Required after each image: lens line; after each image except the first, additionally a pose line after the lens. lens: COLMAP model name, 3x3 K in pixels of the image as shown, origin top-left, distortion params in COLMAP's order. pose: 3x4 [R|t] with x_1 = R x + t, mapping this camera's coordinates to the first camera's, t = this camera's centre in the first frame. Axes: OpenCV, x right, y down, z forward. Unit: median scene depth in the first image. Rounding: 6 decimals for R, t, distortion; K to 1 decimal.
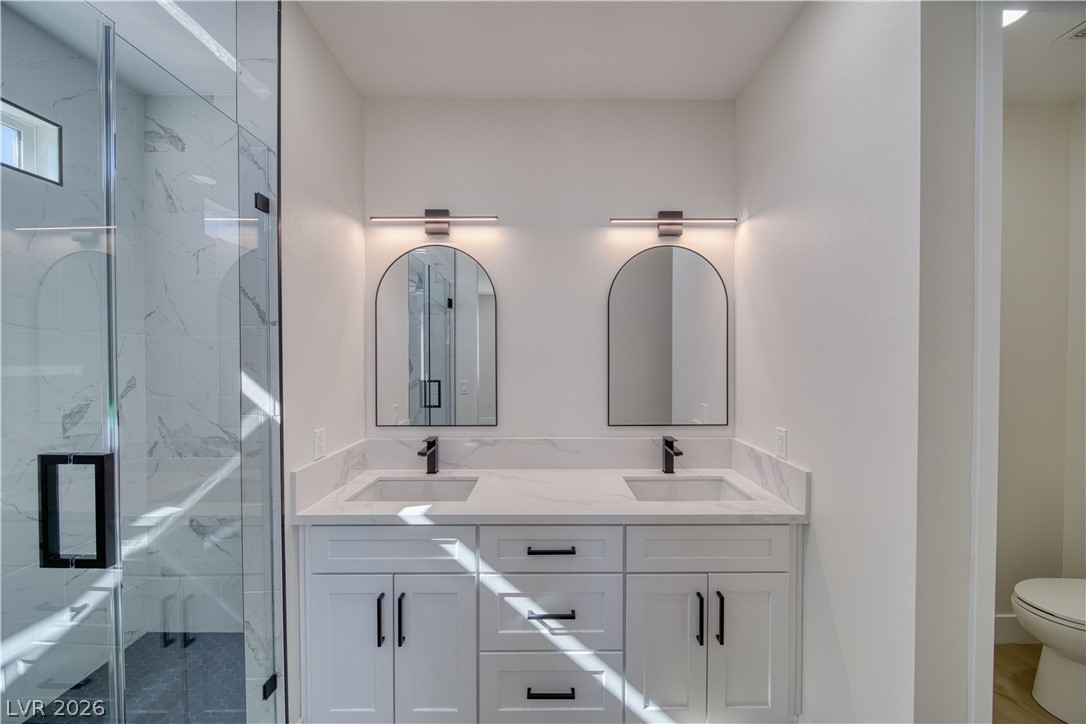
lens RADIAL K [[385.3, 0, 543.6], [0, 385.3, 363.2], [0, 0, 1]] dist [-0.020012, -0.000061]
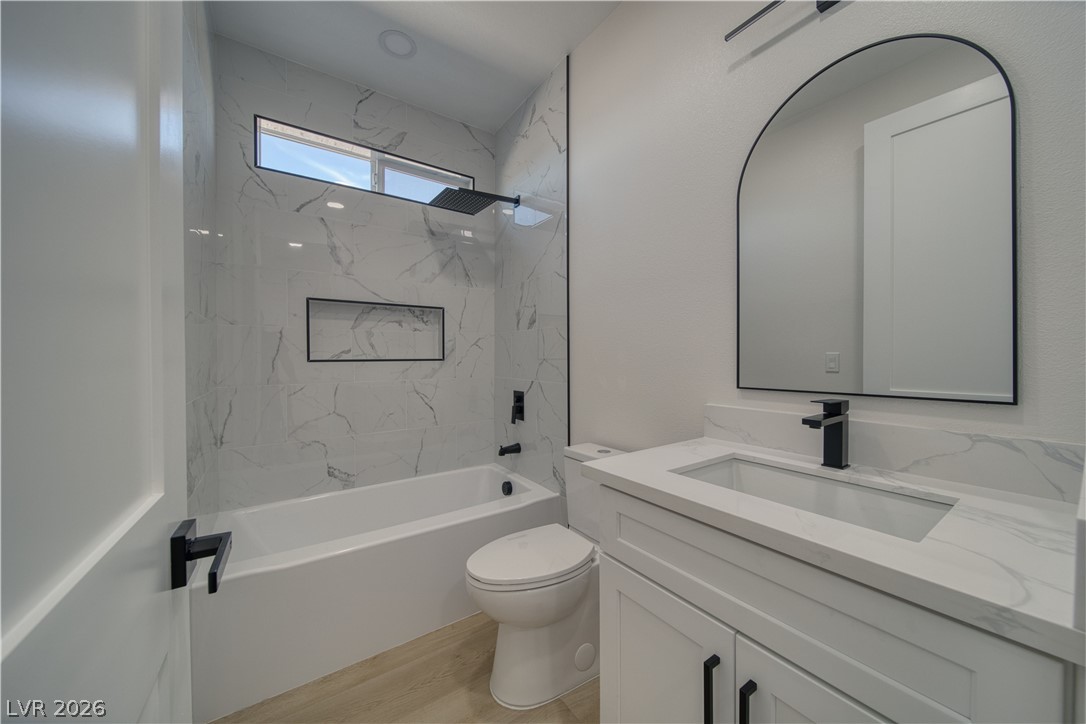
lens RADIAL K [[385.3, 0, 546.5], [0, 385.3, 367.6], [0, 0, 1]] dist [-0.020012, -0.000061]
pose [[0.584623, 0.002718, -0.811300, -0.106542], [-0.005994, 0.999982, -0.000969, 0.163318], [0.811283, 0.005429, 0.584629, 0.401976]]
